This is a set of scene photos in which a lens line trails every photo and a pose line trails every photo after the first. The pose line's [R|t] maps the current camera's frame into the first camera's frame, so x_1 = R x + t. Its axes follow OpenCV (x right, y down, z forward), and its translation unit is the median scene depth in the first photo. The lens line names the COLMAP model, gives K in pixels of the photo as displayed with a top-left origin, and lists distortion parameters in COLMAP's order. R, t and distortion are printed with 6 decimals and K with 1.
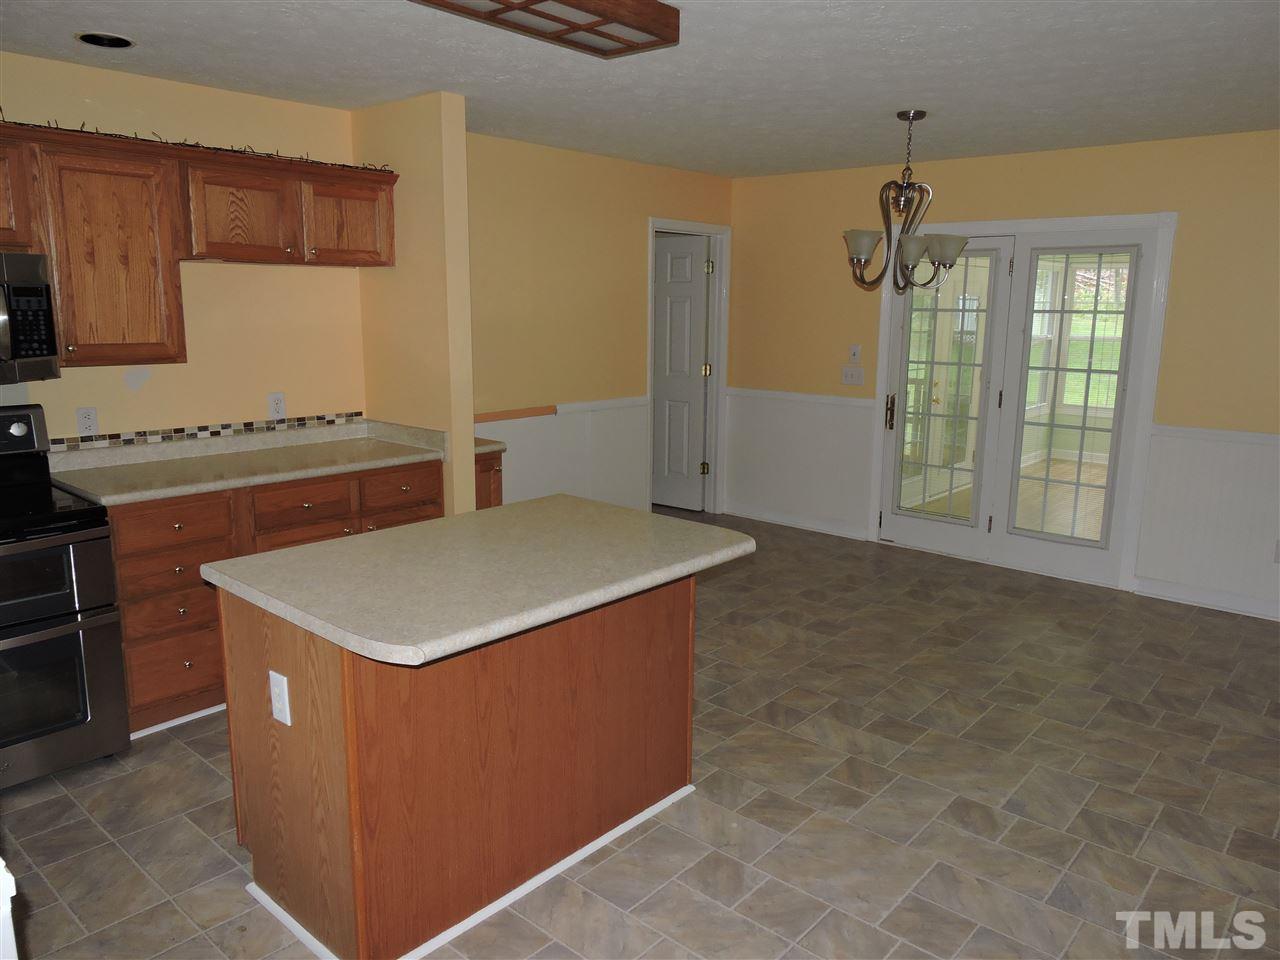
lens RADIAL K [[904.1, 0, 646.6], [0, 904.1, 474.1], [0, 0, 1]] dist [-0.013404, 0.008149]
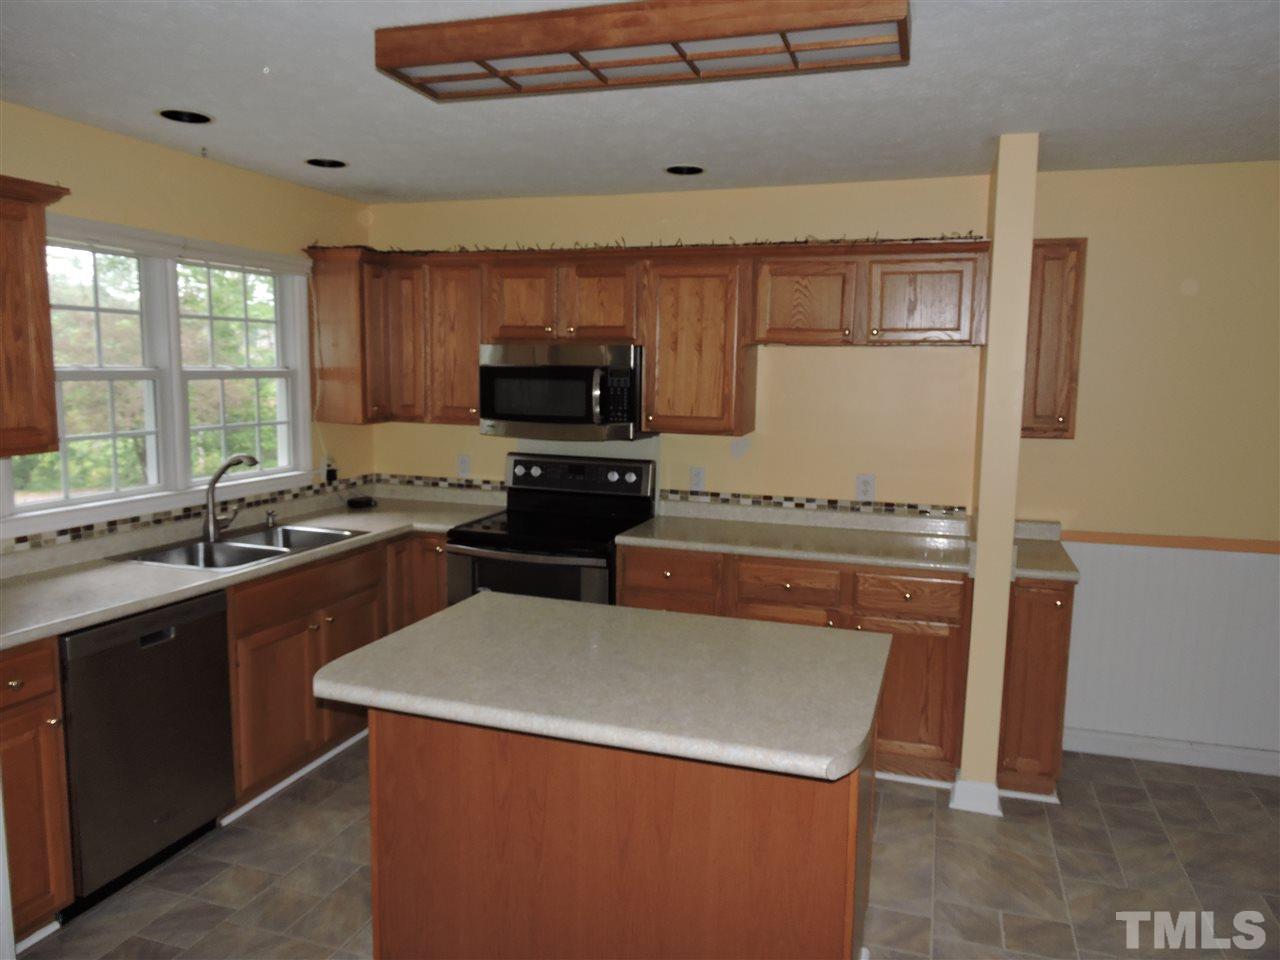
lens RADIAL K [[904.1, 0, 646.1], [0, 904.1, 480.9], [0, 0, 1]] dist [-0.013404, 0.008149]
pose [[0.387708, 0.105323, -0.915745, 0.465152], [-0.180966, 0.982815, 0.036420, -0.087360], [0.903844, 0.151599, 0.400105, 0.447601]]
